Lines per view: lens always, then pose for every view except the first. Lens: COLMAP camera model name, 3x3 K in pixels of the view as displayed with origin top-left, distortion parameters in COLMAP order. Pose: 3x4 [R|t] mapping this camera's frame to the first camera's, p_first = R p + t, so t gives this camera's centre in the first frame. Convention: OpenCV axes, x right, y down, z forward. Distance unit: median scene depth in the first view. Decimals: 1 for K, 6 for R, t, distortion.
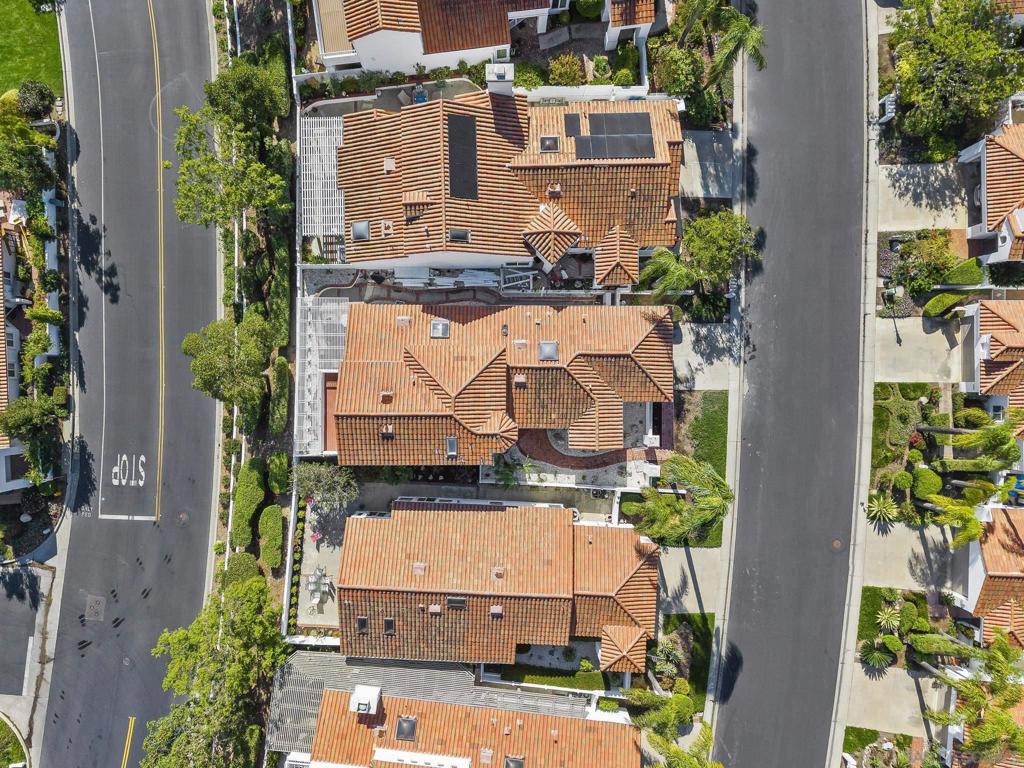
lens RADIAL K [[682.6, 0, 515.8], [0, 682.6, 383.5], [0, 0, 1]] dist [0.029535, -0.032646]
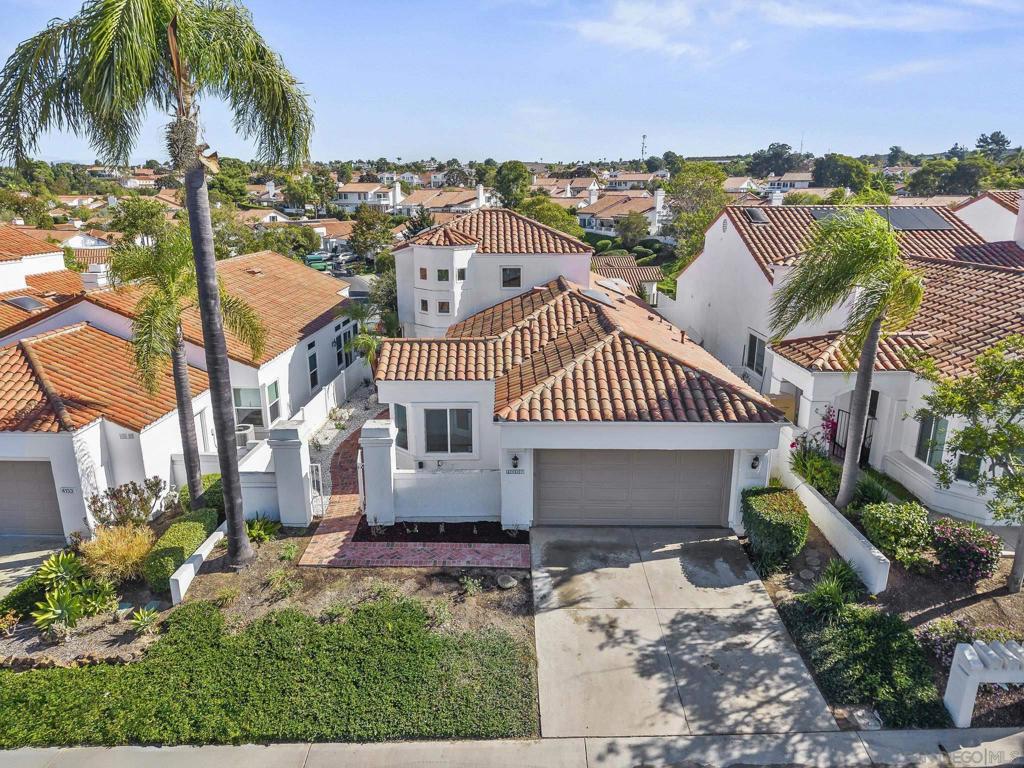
lens RADIAL K [[682.6, 0, 508.6], [0, 682.6, 397.4], [0, 0, 1]] dist [0.029535, -0.032646]
pose [[0.012593, 0.269655, -0.962875, 0.494173], [-0.999891, 0.010859, -0.010036, 0.020916], [0.007750, 0.962896, 0.269762, 0.831668]]
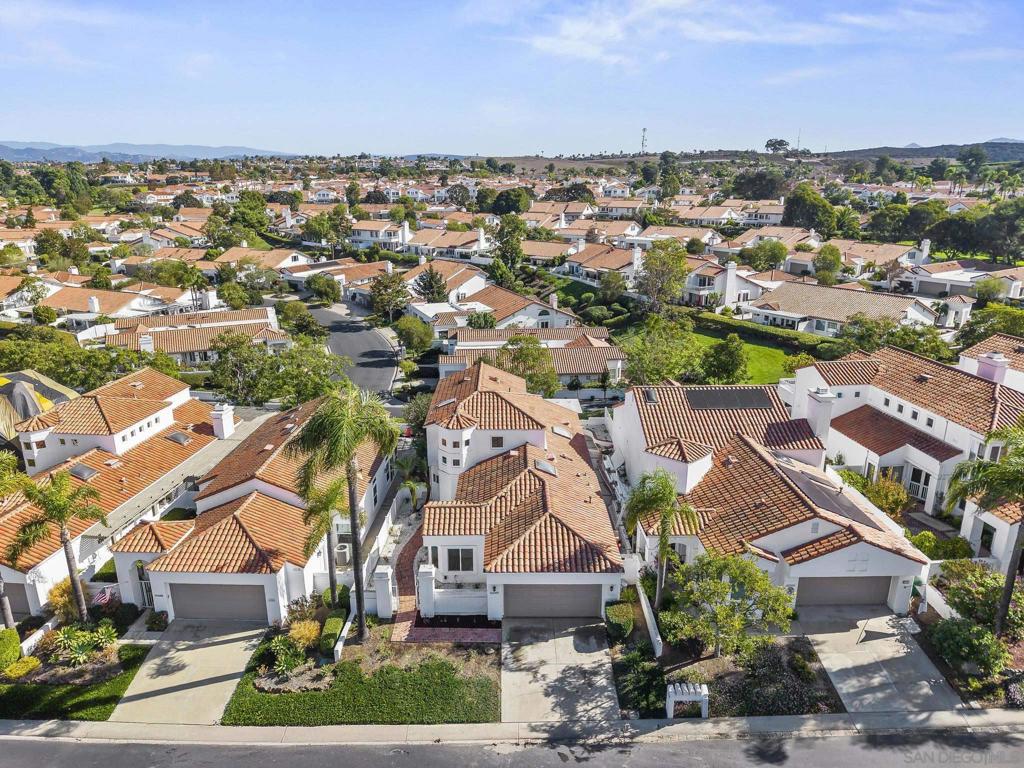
lens RADIAL K [[682.6, 0, 508.7], [0, 682.6, 395.7], [0, 0, 1]] dist [0.029535, -0.032646]
pose [[0.009940, 0.285930, -0.958199, 0.762892], [-0.999888, 0.013546, -0.006330, 0.003172], [0.011169, 0.958155, 0.286033, 0.588934]]
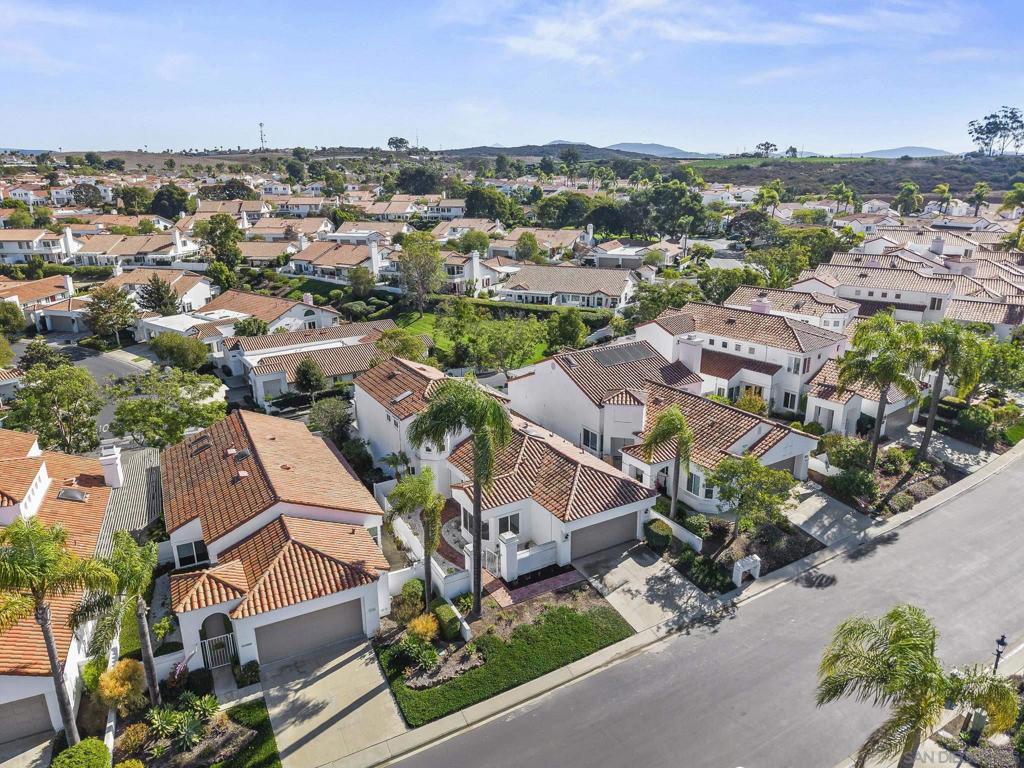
lens RADIAL K [[682.6, 0, 512.4], [0, 682.6, 392.6], [0, 0, 1]] dist [0.029535, -0.032646]
pose [[0.511952, 0.241721, -0.824303, 0.731549], [-0.858627, 0.172781, -0.482603, 0.387619], [0.025769, 0.954839, 0.296004, 0.583133]]
